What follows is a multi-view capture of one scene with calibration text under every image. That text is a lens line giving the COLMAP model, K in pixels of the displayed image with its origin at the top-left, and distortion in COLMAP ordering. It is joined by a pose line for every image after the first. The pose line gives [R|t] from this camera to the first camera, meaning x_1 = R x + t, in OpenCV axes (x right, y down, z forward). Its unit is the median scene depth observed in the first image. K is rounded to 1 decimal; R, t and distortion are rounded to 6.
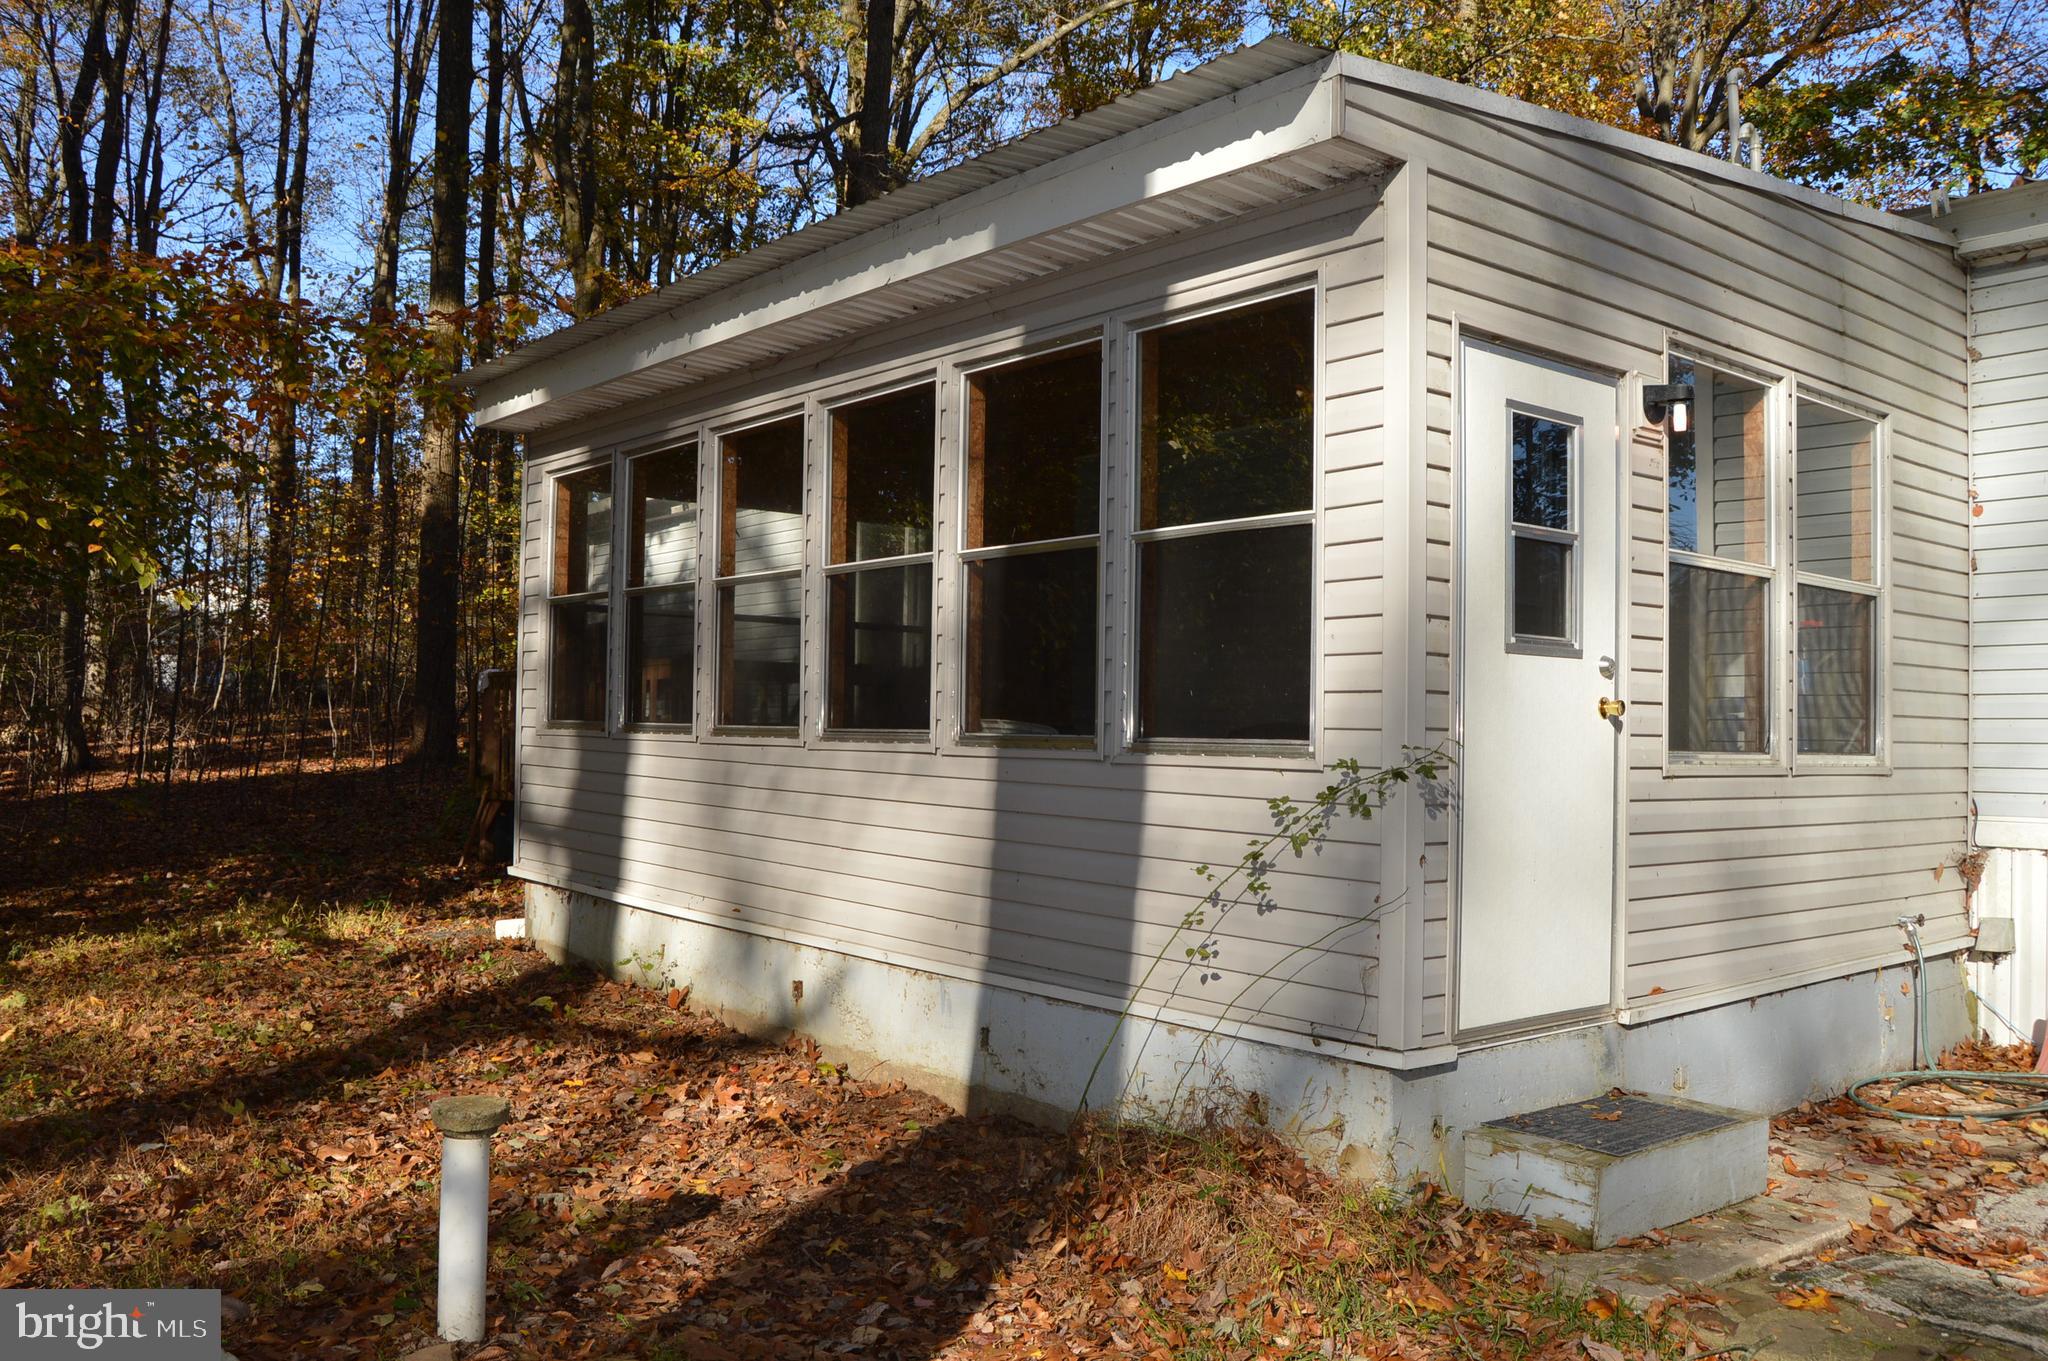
lens RADIAL K [[1626.6, 0, 1018.9], [0, 1626.6, 684.0], [0, 0, 1]] dist [-0.094729, 0.037217]
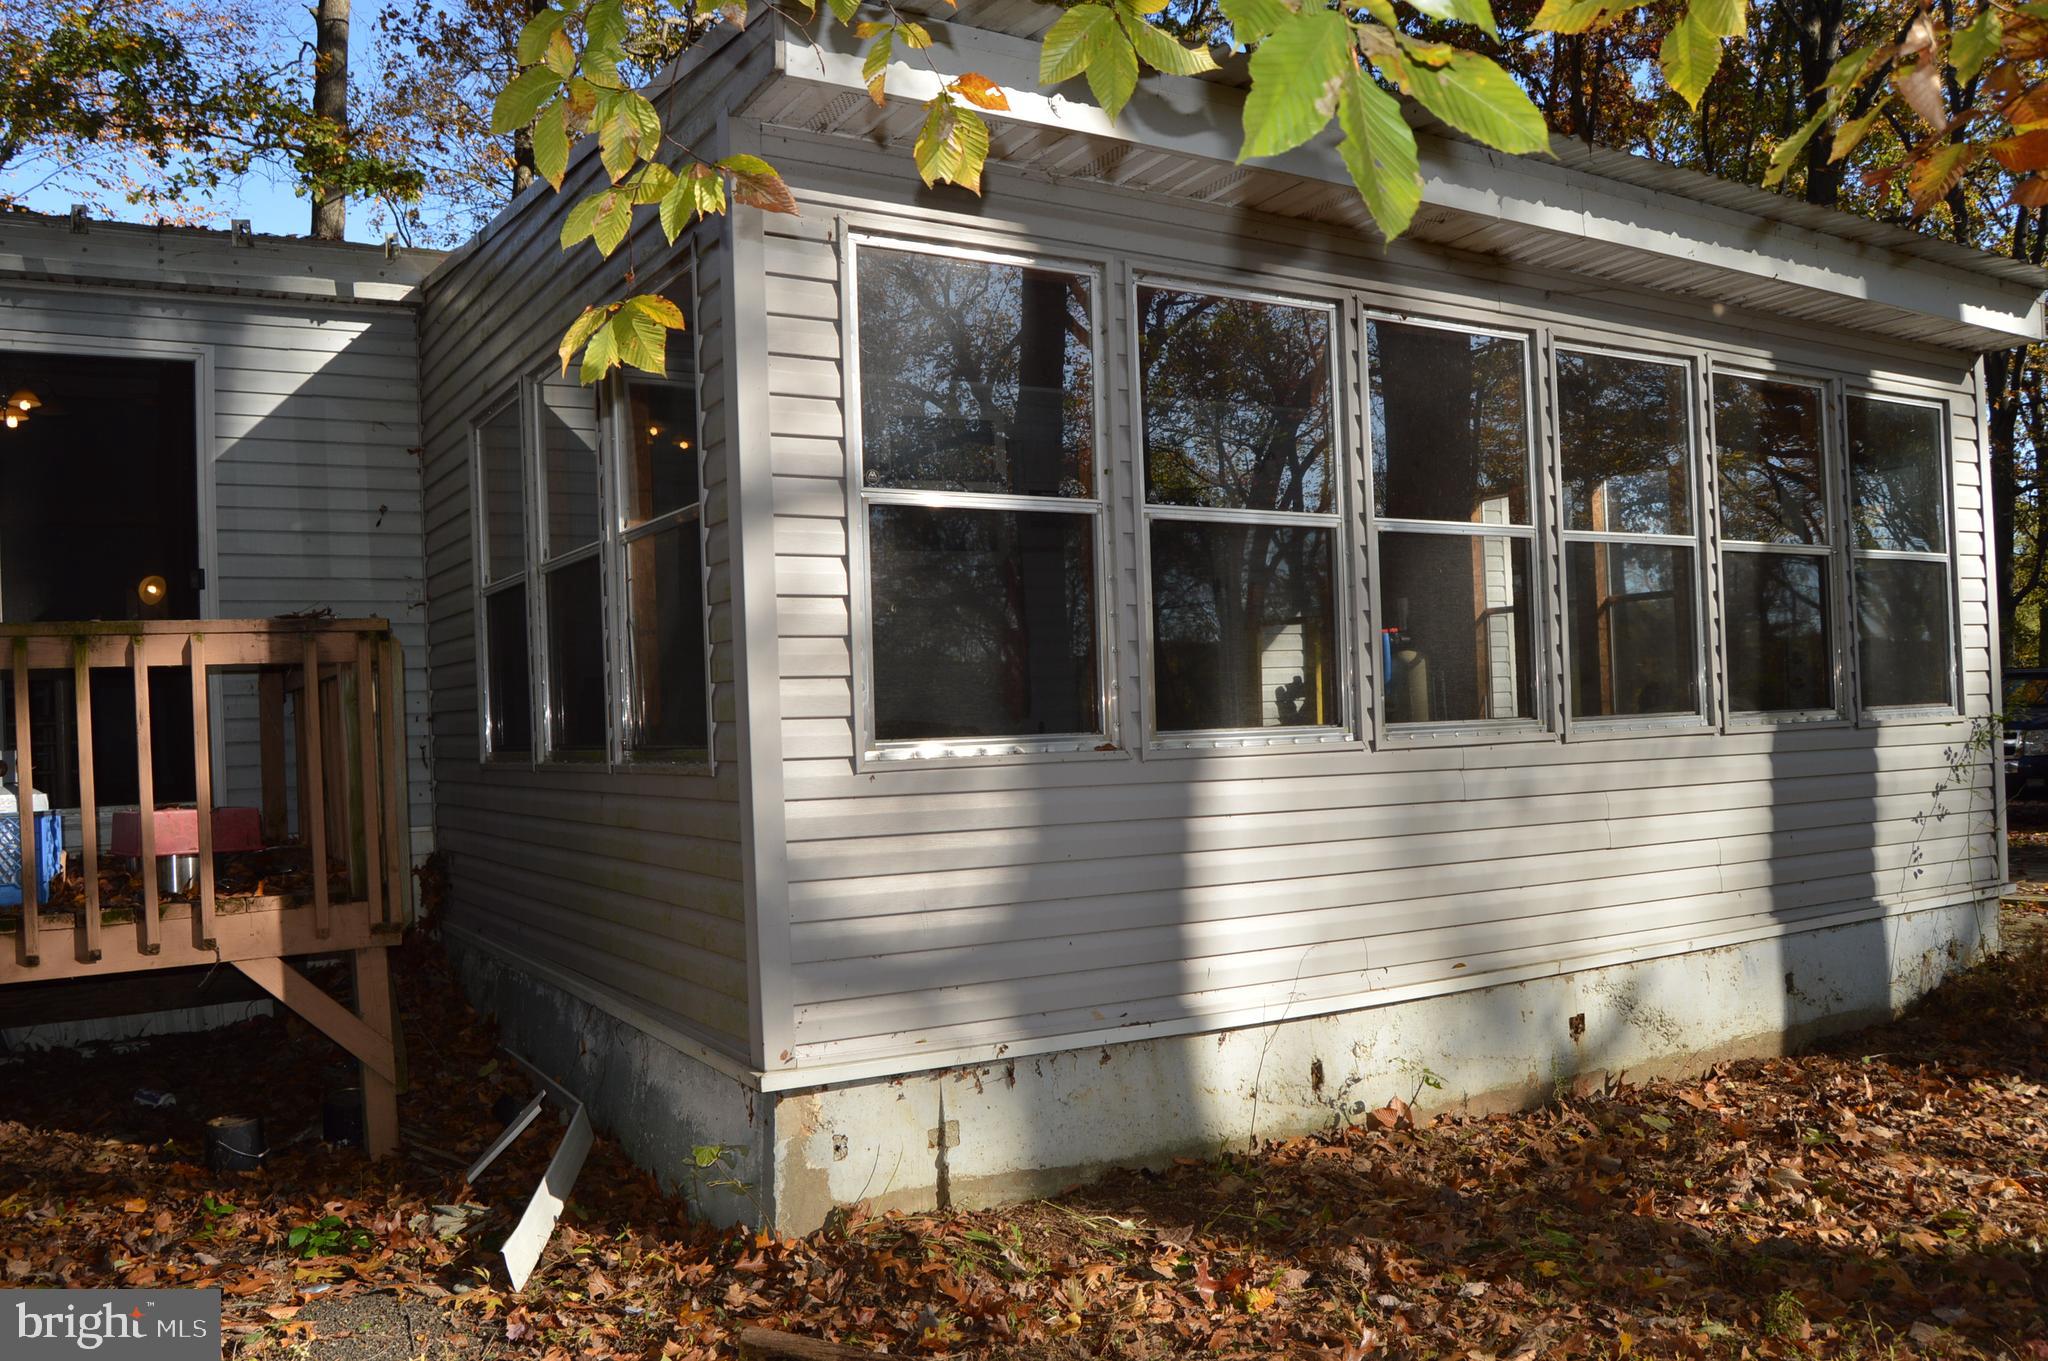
lens RADIAL K [[1626.6, 0, 1024.6], [0, 1626.6, 683.4], [0, 0, 1]] dist [-0.094729, 0.037217]
pose [[0.150274, 0.003805, 0.988637, -1.113809], [0.012682, 0.999903, -0.005776, 0.011022], [-0.988563, 0.013406, 0.150211, 1.271837]]
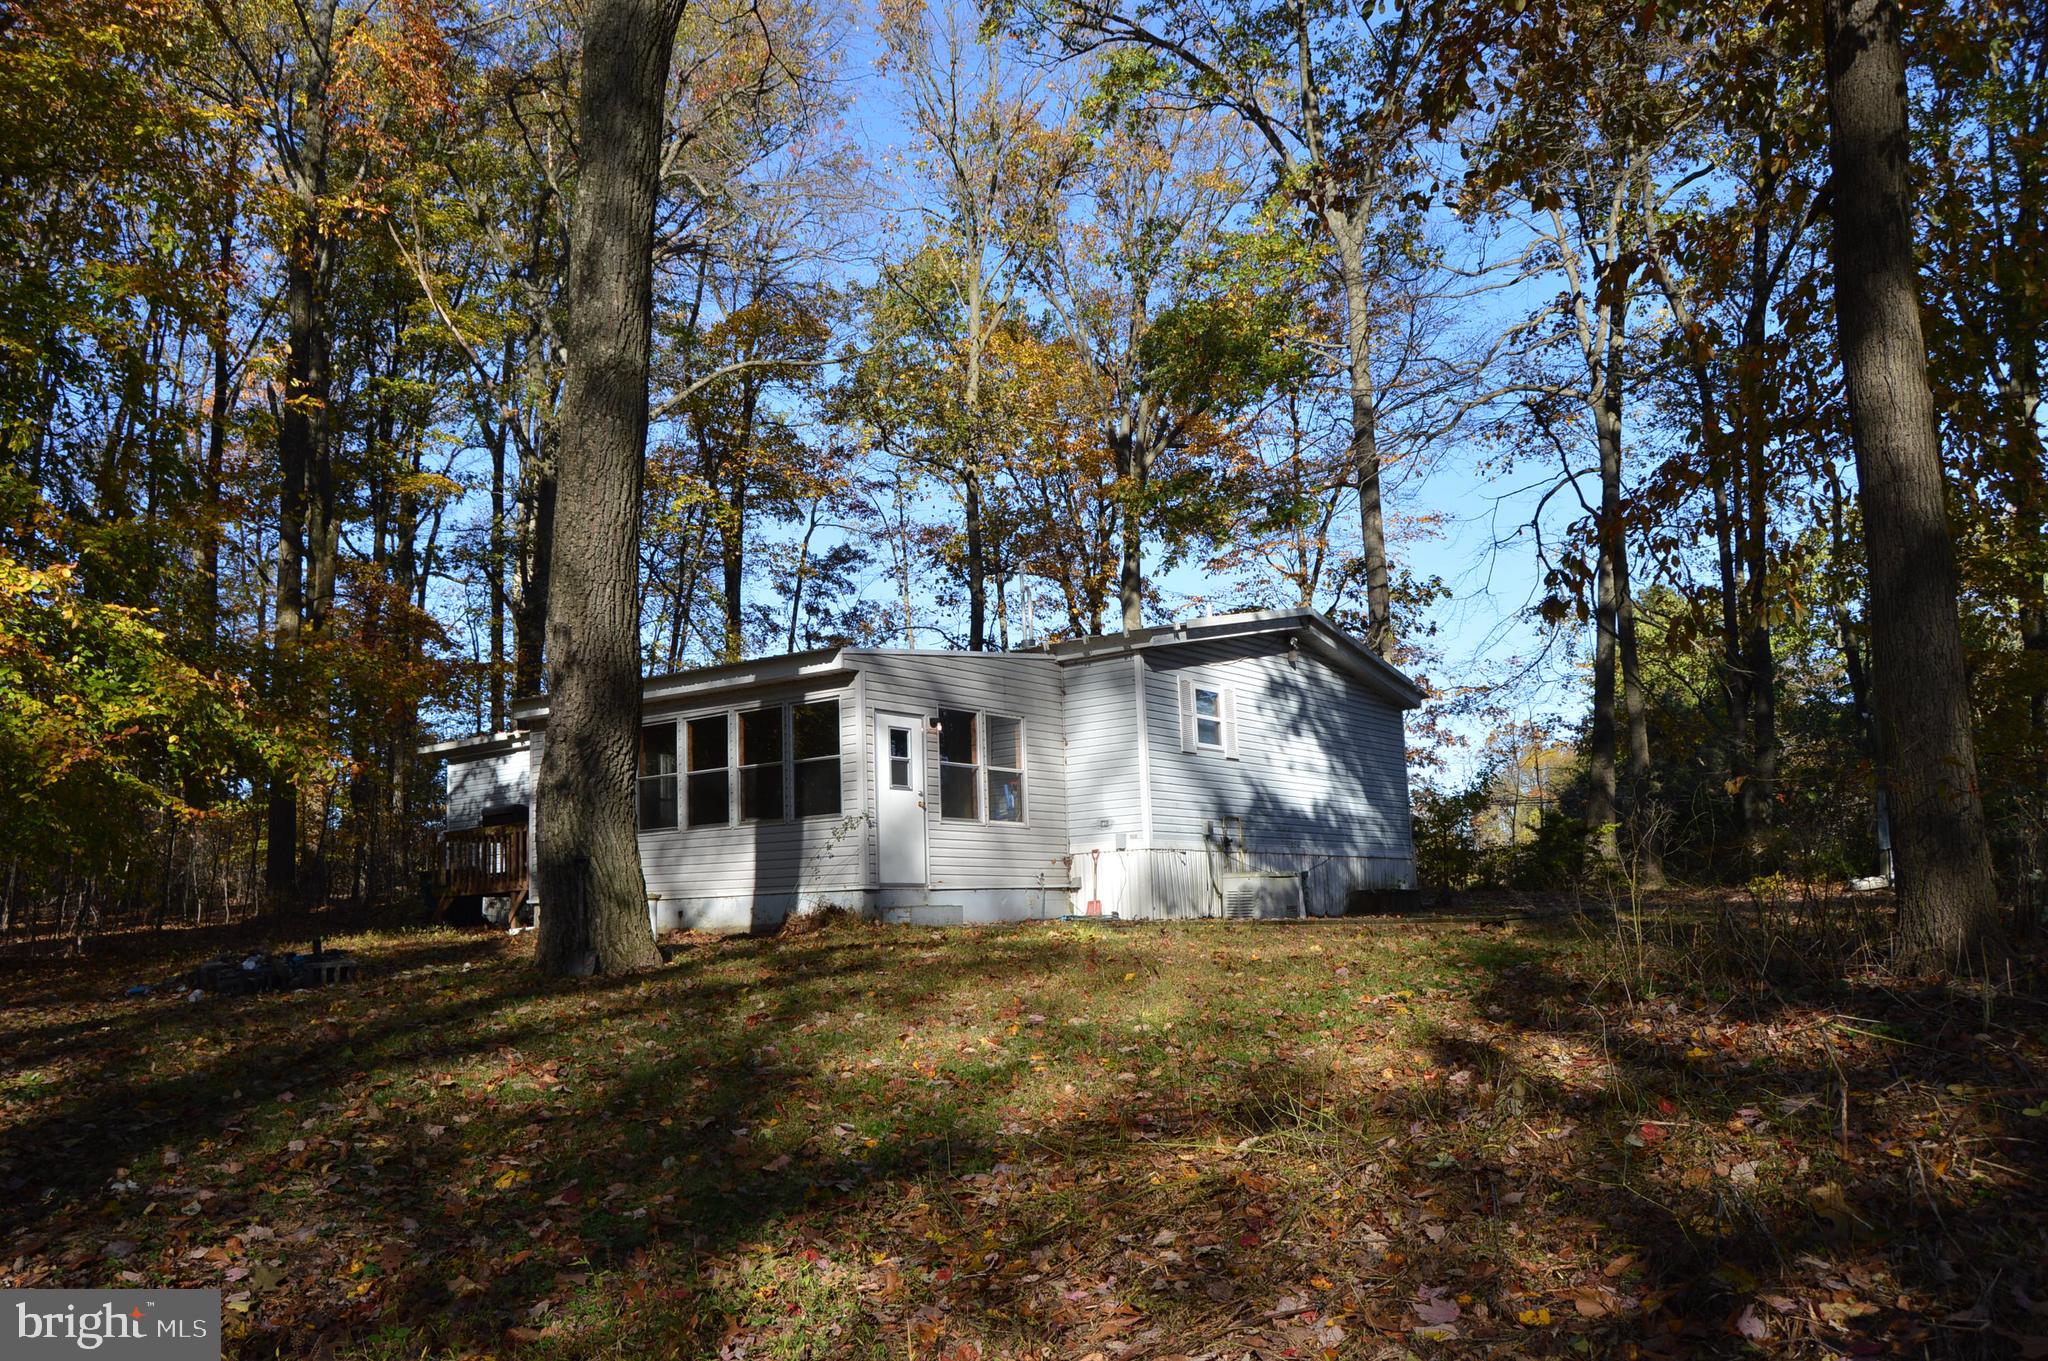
lens RADIAL K [[1626.6, 0, 1017.8], [0, 1626.6, 681.2], [0, 0, 1]] dist [-0.094729, 0.037217]
pose [[0.971603, -0.005561, 0.236552, -0.256885], [0.036131, 0.991487, -0.125095, 0.175346], [-0.233843, 0.130089, 0.963532, -2.252505]]
